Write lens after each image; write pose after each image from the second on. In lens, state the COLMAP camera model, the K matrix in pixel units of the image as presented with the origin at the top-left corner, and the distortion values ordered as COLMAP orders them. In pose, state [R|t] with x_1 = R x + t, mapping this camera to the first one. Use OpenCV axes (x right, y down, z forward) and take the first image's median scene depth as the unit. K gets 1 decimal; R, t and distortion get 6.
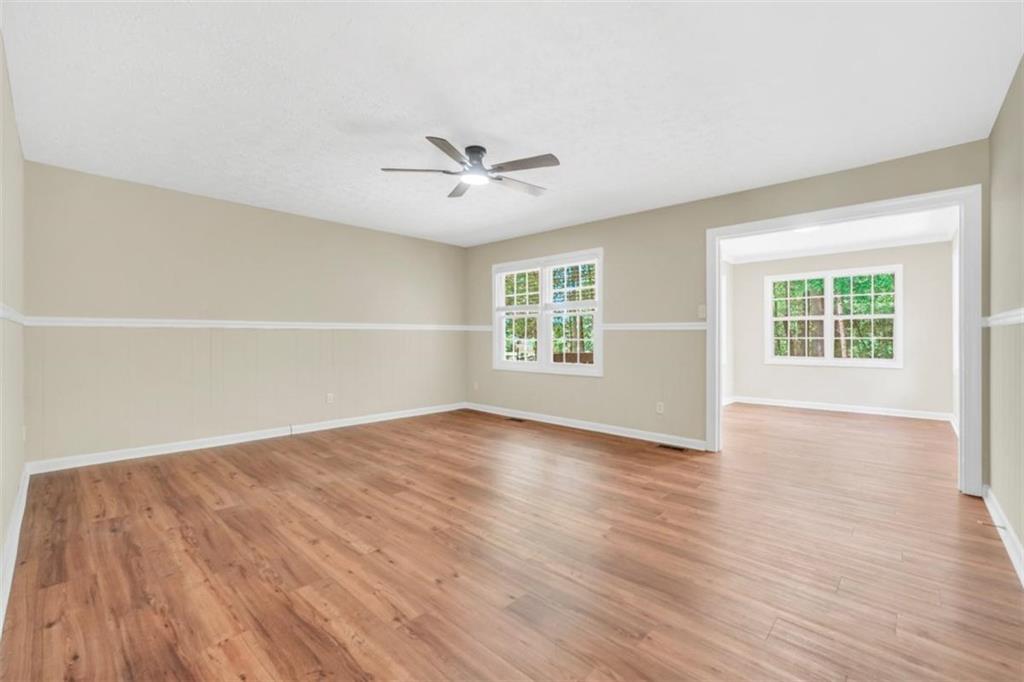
lens RADIAL K [[433.8, 0, 508.1], [0, 433.8, 340.0], [0, 0, 1]] dist [-0.014164, 0.001033]
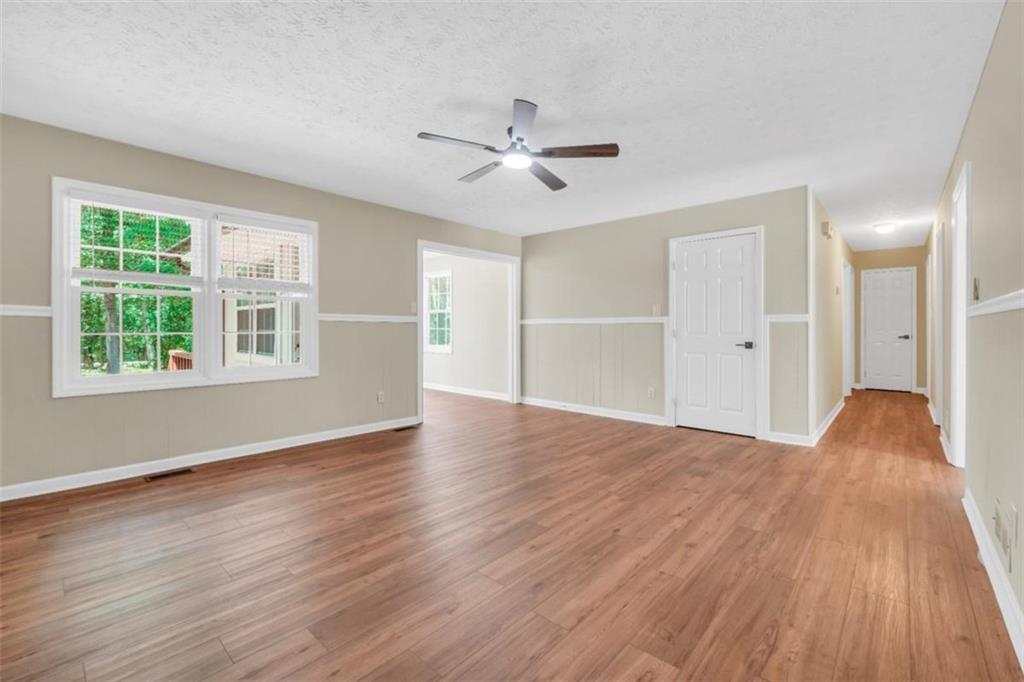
lens RADIAL K [[433.8, 0, 509.7], [0, 433.8, 332.7], [0, 0, 1]] dist [-0.014164, 0.001033]
pose [[-0.020181, -0.011882, 0.999726, -1.091242], [0.003229, 0.999923, 0.011949, -0.015008], [-0.999791, 0.003470, -0.020141, 1.110431]]
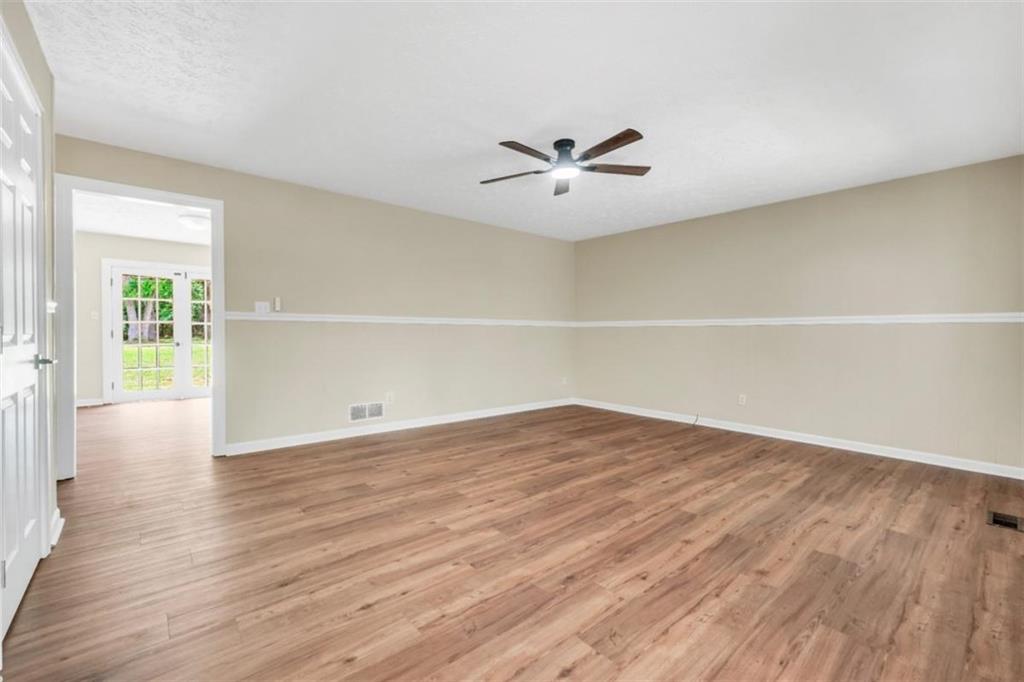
lens RADIAL K [[433.8, 0, 506.0], [0, 433.8, 342.3], [0, 0, 1]] dist [-0.014164, 0.001033]
pose [[-0.109848, 0.018219, -0.993781, 1.001966], [-0.013191, 0.999717, 0.019786, -0.000616], [0.993861, 0.015282, -0.109577, 1.046868]]
